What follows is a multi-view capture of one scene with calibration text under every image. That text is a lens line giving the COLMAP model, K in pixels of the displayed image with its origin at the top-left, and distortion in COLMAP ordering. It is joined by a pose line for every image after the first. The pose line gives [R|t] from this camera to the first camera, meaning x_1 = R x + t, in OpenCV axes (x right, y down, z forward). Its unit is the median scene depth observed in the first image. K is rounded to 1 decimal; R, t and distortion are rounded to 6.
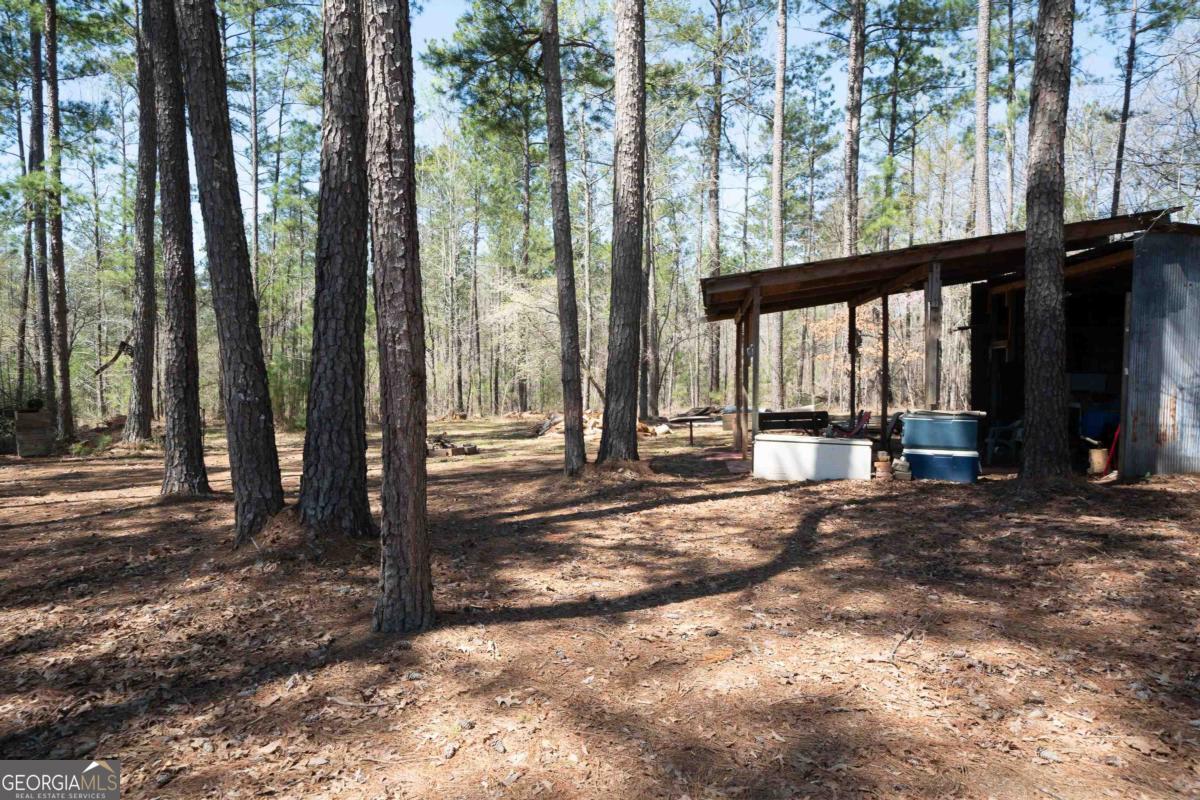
lens RADIAL K [[778.3, 0, 595.2], [0, 778.3, 402.1], [0, 0, 1]] dist [0.030029, 0.002148]
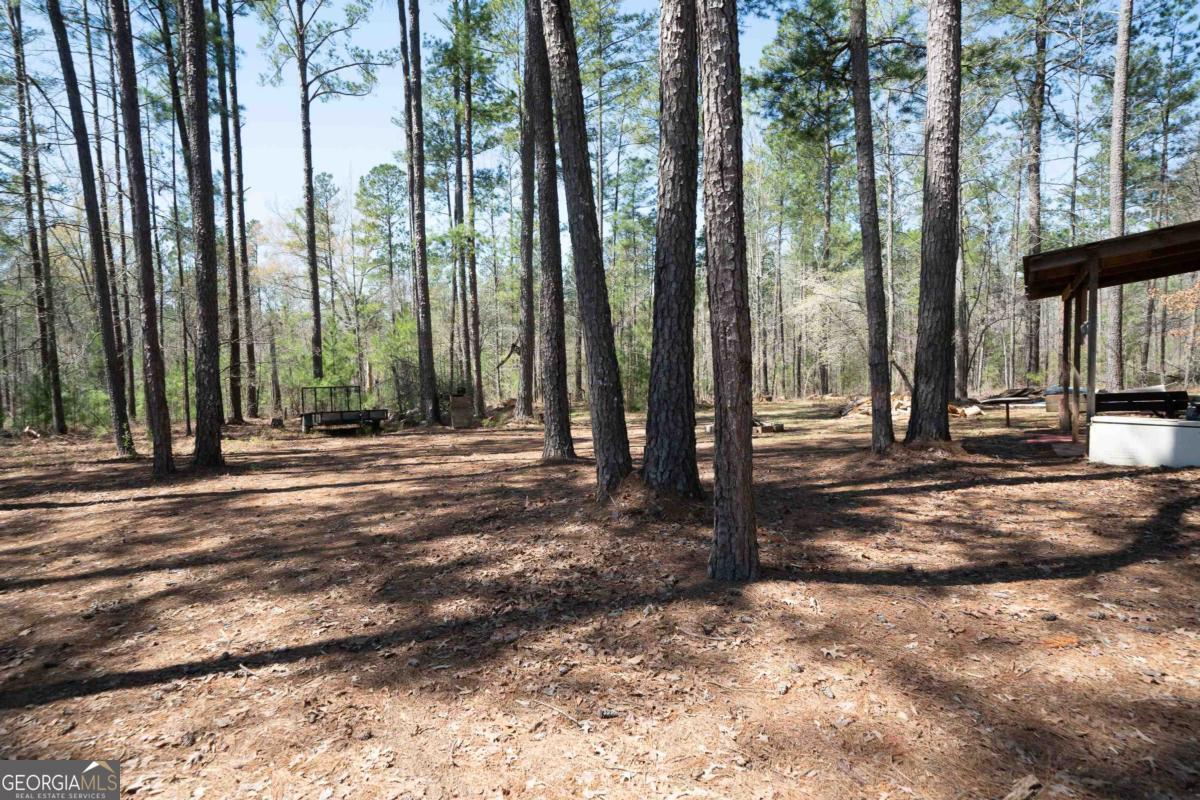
lens RADIAL K [[675.0, 0, 598.5], [0, 675.0, 402.8], [0, 0, 1]] dist [0.024062, 0.004014]
pose [[0.915981, -0.000530, -0.401221, -0.009929], [0.010143, 0.999710, 0.021837, 0.001064], [0.401093, -0.024071, 0.915721, -0.002197]]
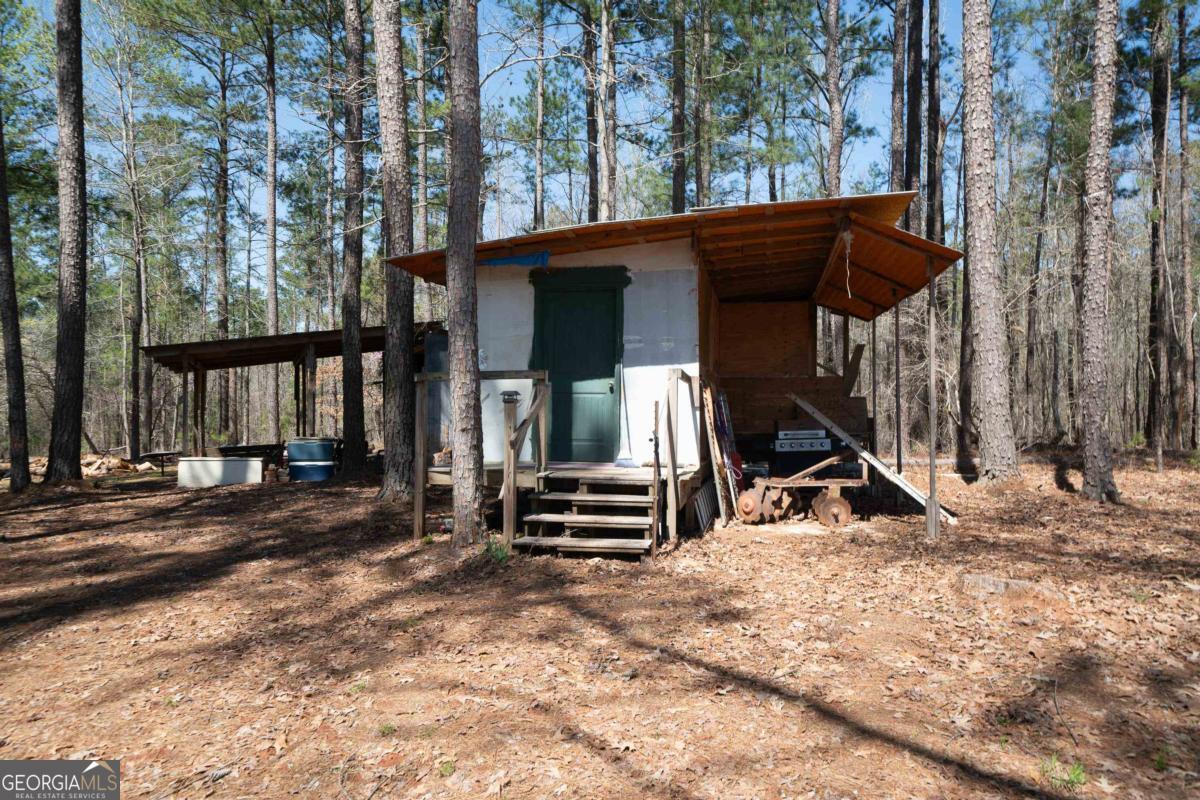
lens RADIAL K [[778.3, 0, 596.1], [0, 778.3, 400.8], [0, 0, 1]] dist [0.030029, 0.002148]
pose [[0.851439, 0.002408, 0.524449, 0.100102], [0.027900, 0.998365, -0.049879, 0.032171], [-0.523711, 0.057101, 0.849980, -0.646061]]
